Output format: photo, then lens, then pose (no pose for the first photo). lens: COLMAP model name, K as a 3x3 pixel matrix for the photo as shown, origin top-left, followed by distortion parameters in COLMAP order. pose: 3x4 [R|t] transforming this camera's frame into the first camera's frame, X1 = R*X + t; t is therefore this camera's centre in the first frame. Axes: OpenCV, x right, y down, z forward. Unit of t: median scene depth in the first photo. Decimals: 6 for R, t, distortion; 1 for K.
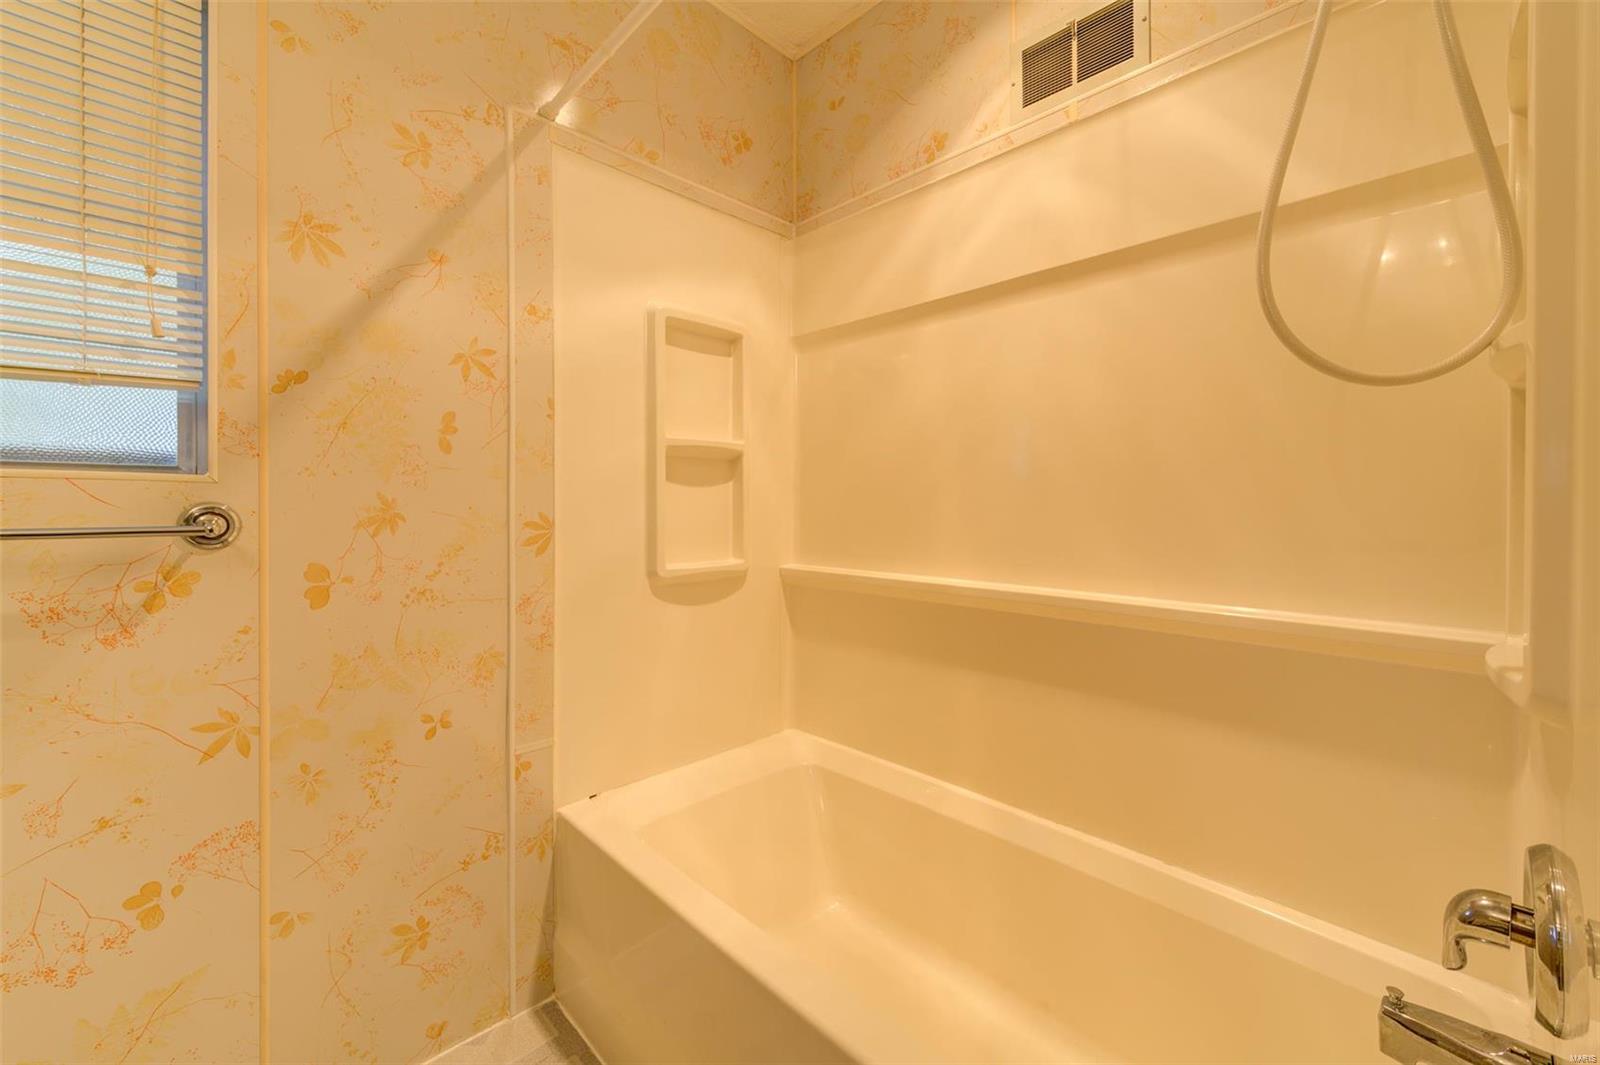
lens RADIAL K [[635.7, 0, 805.8], [0, 635.7, 504.1], [0, 0, 1]] dist [0.006557, -0.002198]
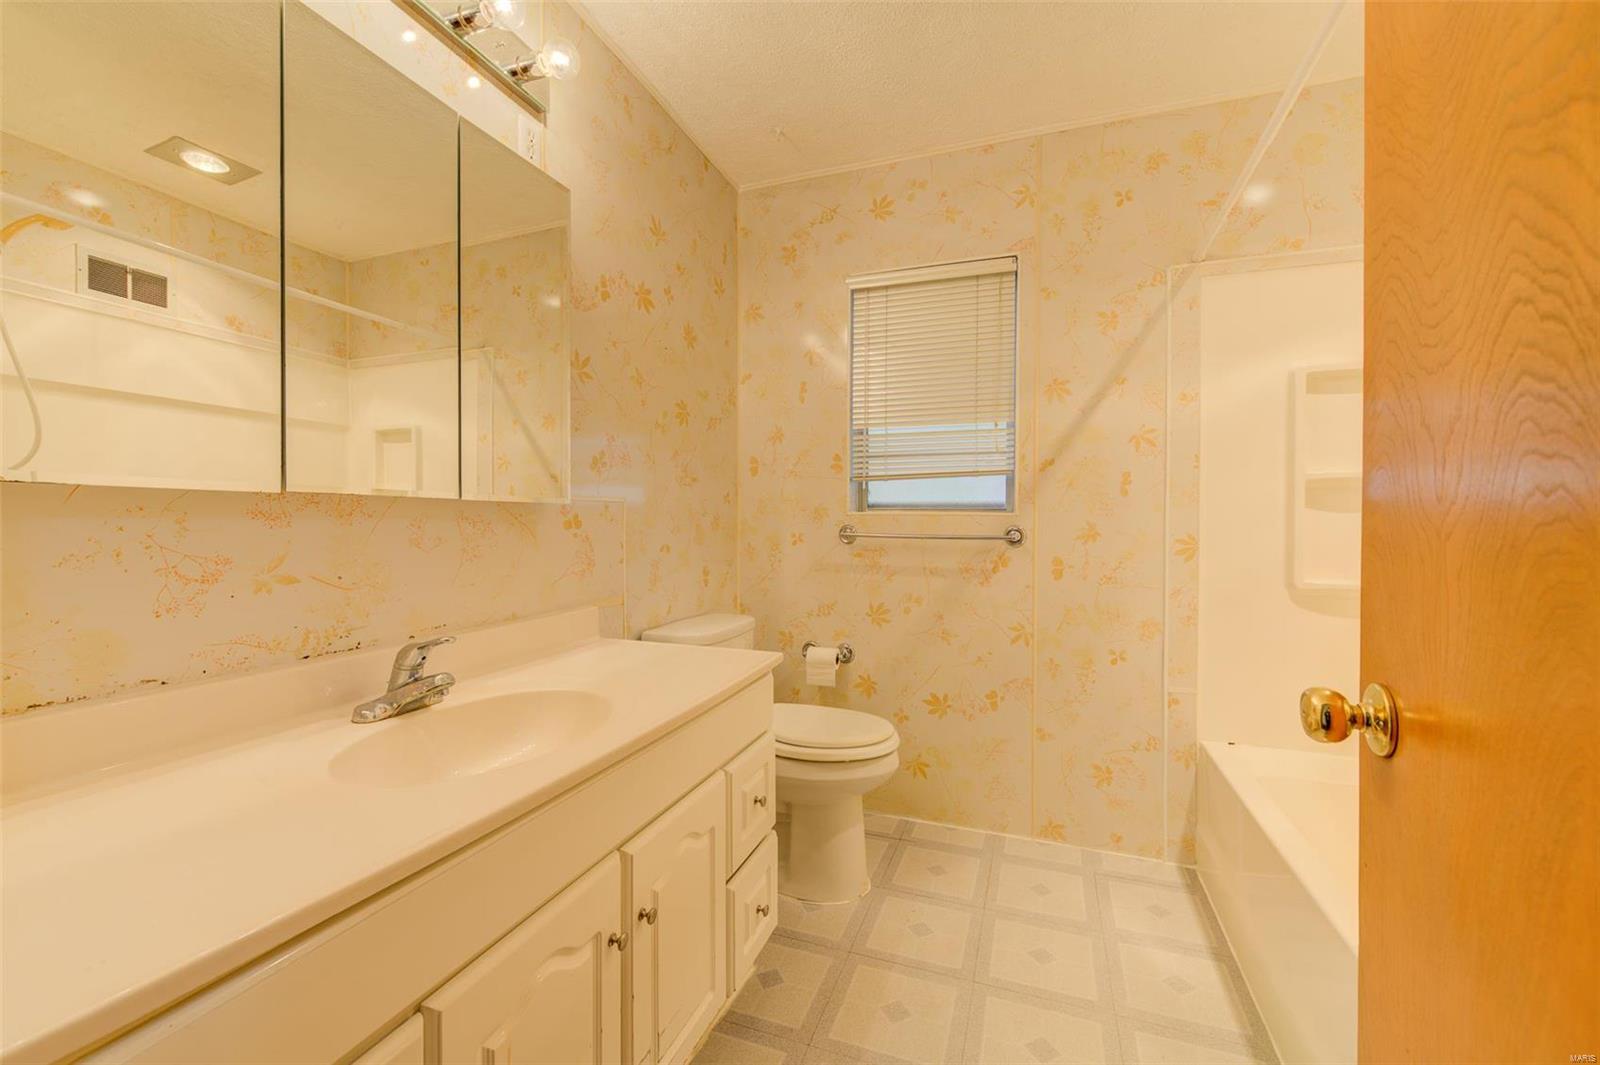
lens RADIAL K [[635.7, 0, 799.7], [0, 635.7, 529.8], [0, 0, 1]] dist [0.006557, -0.002198]
pose [[0.450381, 0.010423, -0.892776, 0.552727], [-0.007998, 0.999939, 0.007640, 0.001869], [0.892801, 0.003700, 0.450437, -0.520654]]
